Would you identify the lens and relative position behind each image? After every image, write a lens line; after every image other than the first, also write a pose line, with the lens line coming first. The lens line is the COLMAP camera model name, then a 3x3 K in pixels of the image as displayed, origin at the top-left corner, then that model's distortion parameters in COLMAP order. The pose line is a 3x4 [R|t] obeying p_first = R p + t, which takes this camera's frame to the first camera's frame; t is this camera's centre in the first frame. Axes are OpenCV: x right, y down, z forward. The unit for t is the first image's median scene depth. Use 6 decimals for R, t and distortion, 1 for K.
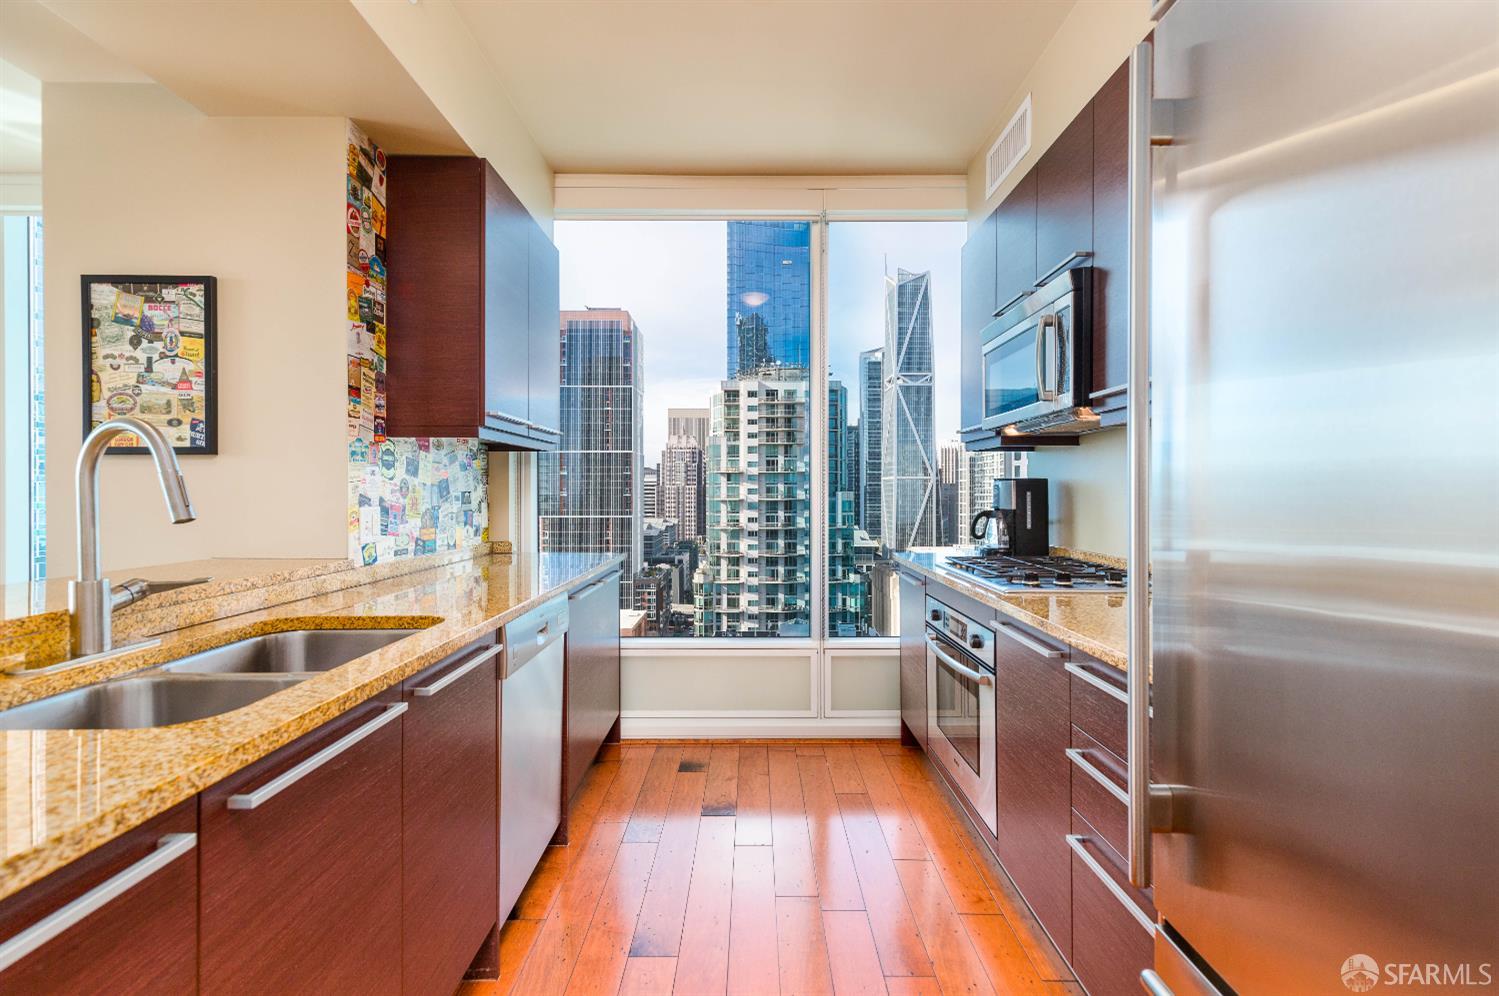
lens RADIAL K [[685.8, 0, 754.3], [0, 685.8, 494.4], [0, 0, 1]] dist [0.004303, -0.000075]
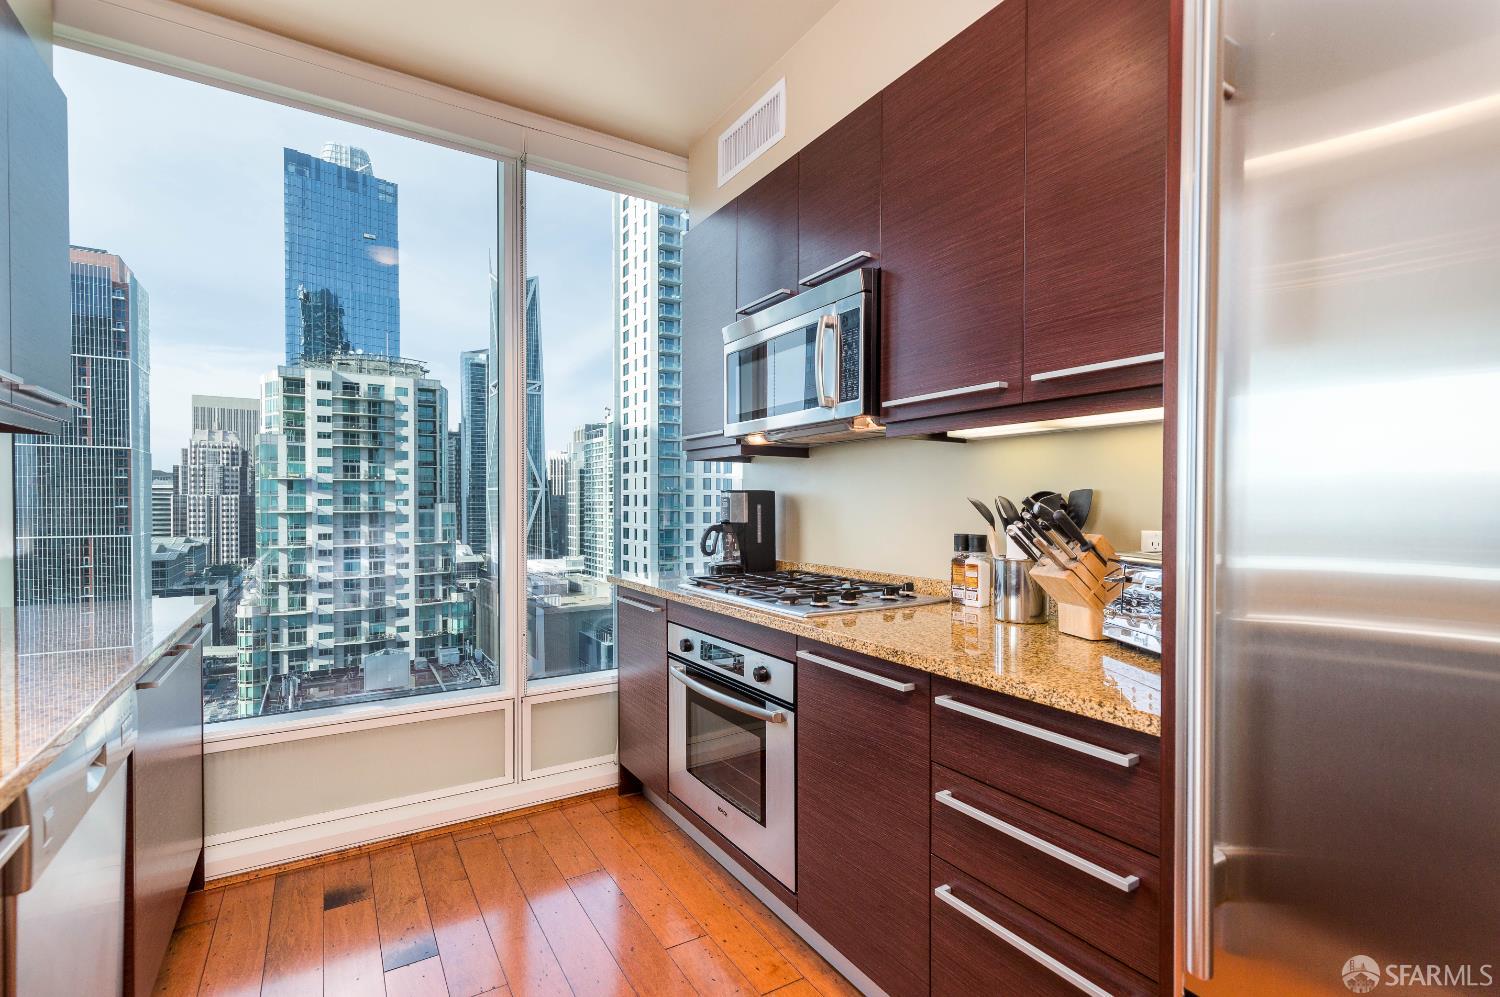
lens RADIAL K [[689.9, 0, 759.0], [0, 689.9, 512.9], [0, 0, 1]] dist [0.008537, 0.000228]
pose [[0.847335, -0.004512, 0.531040, -0.119767], [-0.000666, 0.999954, 0.009558, -0.001438], [-0.531059, -0.008453, 0.847293, 0.198825]]
